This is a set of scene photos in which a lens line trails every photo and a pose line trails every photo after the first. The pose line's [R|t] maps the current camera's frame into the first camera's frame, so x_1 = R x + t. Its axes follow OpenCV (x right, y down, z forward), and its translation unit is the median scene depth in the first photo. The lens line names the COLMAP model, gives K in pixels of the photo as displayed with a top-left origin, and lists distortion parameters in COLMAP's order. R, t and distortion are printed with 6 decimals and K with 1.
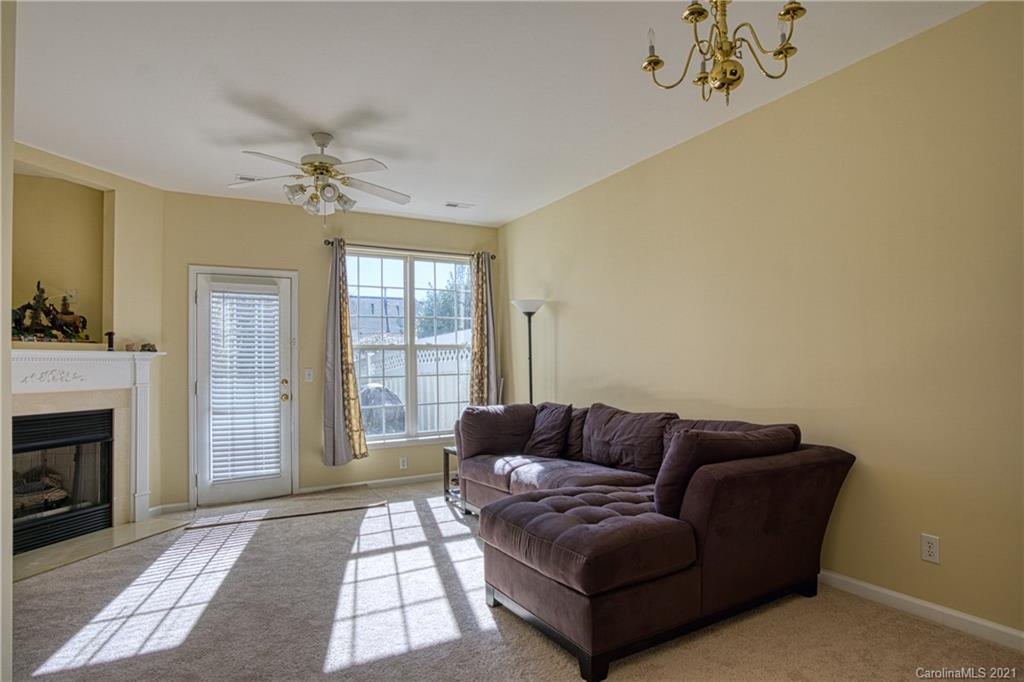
lens RADIAL K [[564.9, 0, 510.4], [0, 564.9, 347.3], [0, 0, 1]] dist [-0.025494, 0.003256]
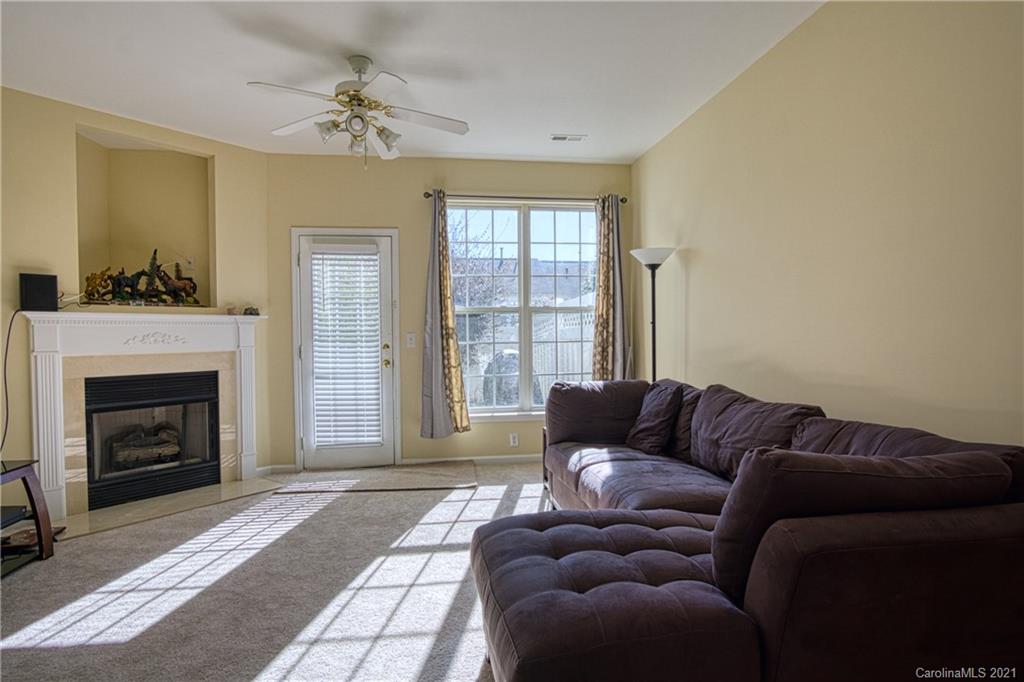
lens RADIAL K [[562.6, 0, 511.6], [0, 562.6, 346.1], [0, 0, 1]] dist [-0.032609, 0.007962]
pose [[0.933786, 0.017424, -0.357408, 0.144233], [0.004173, 0.998216, 0.059568, 0.004854], [0.357808, -0.057115, 0.932047, 0.207207]]
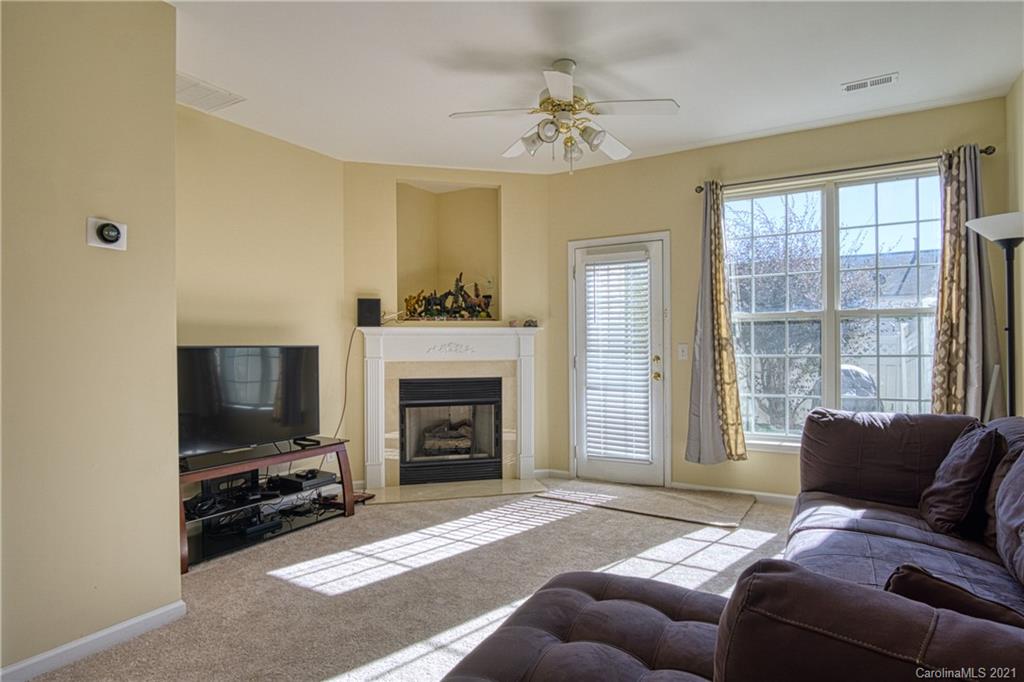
lens RADIAL K [[562.6, 0, 511.6], [0, 562.6, 346.1], [0, 0, 1]] dist [-0.032609, 0.007962]
pose [[0.505246, 0.015074, -0.862844, 0.262479], [0.024917, 0.999176, 0.032047, 0.008192], [0.862615, -0.037691, 0.504454, 0.383919]]
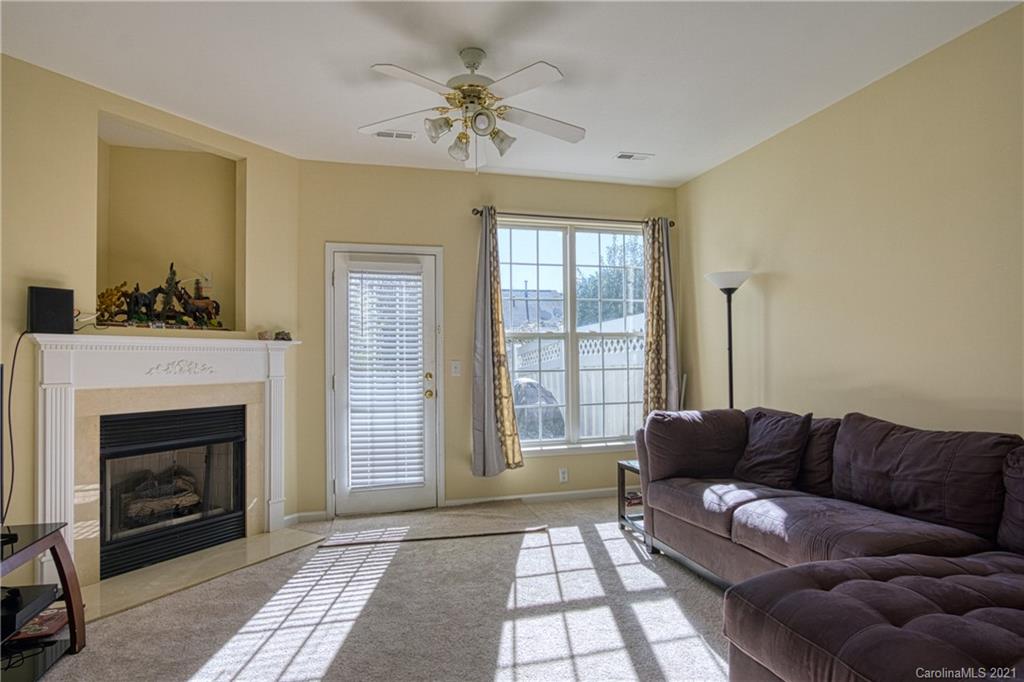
lens RADIAL K [[562.6, 0, 511.6], [0, 562.6, 346.1], [0, 0, 1]] dist [-0.032609, 0.007962]
pose [[0.971310, -0.000281, -0.237816, -0.079019], [0.002564, 0.999954, 0.009291, 0.008778], [0.237802, -0.009635, 0.971266, 0.210249]]
